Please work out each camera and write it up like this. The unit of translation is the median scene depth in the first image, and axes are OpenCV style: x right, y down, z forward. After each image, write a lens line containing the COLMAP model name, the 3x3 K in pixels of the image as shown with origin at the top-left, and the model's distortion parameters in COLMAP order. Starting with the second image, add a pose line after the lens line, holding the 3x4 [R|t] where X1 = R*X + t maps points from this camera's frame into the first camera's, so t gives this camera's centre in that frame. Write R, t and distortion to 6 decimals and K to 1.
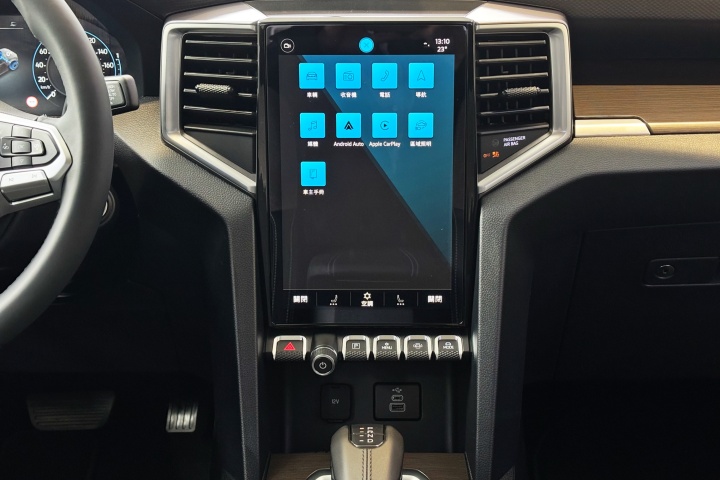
lens RADIAL K [[1062.7, 0, 368.7], [0, 1062.7, 218.1], [0, 0, 1]] dist [0.235208, -0.941086]
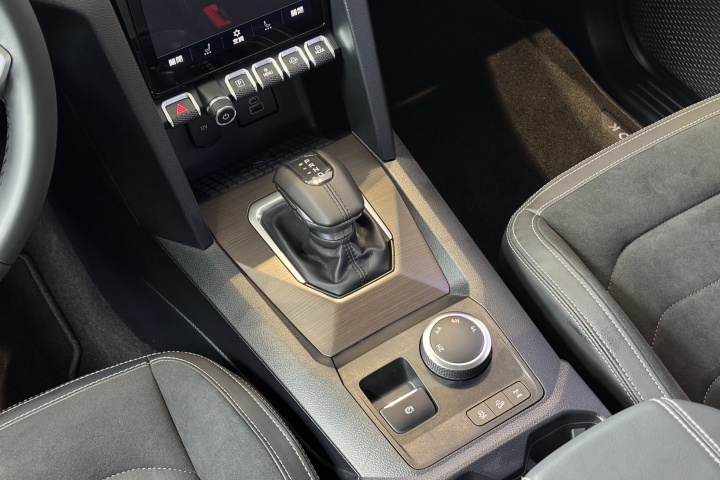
lens RADIAL K [[1062.7, 0, 368.7], [0, 1062.7, 218.1], [0, 0, 1]] dist [0.235208, -0.941086]
pose [[0.836239, -0.422273, 0.349843, -0.323192], [0.201819, 0.830194, 0.519660, -0.278817], [-0.509876, -0.363954, 0.779464, 0.110380]]
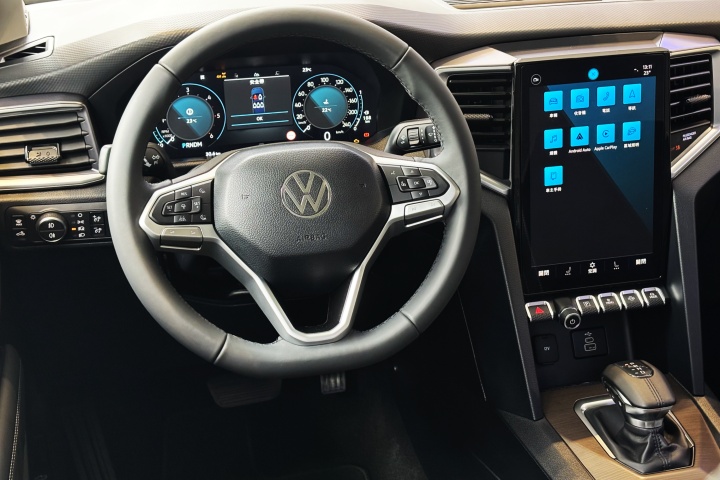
lens RADIAL K [[1062.7, 0, 368.7], [0, 1062.7, 218.1], [0, 0, 1]] dist [0.235208, -0.941086]
pose [[0.969611, -0.103412, 0.221722, -0.561189], [0.091188, 0.993729, 0.064705, -0.094993], [-0.227023, -0.042520, 0.972961, -0.211915]]
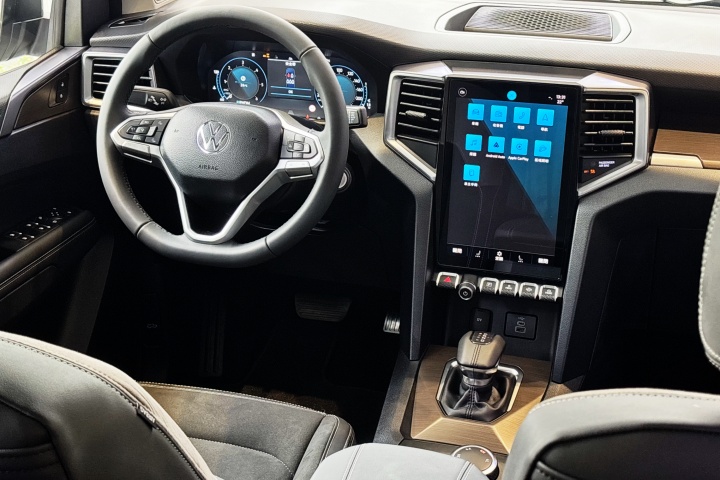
lens RADIAL K [[1062.7, 0, 368.7], [0, 1062.7, 218.1], [0, 0, 1]] dist [0.235208, -0.941086]
pose [[0.959942, 0.109778, -0.257798, 0.216322], [-0.097464, 0.993422, 0.060108, -0.055151], [0.262701, -0.032574, 0.964327, -0.567503]]
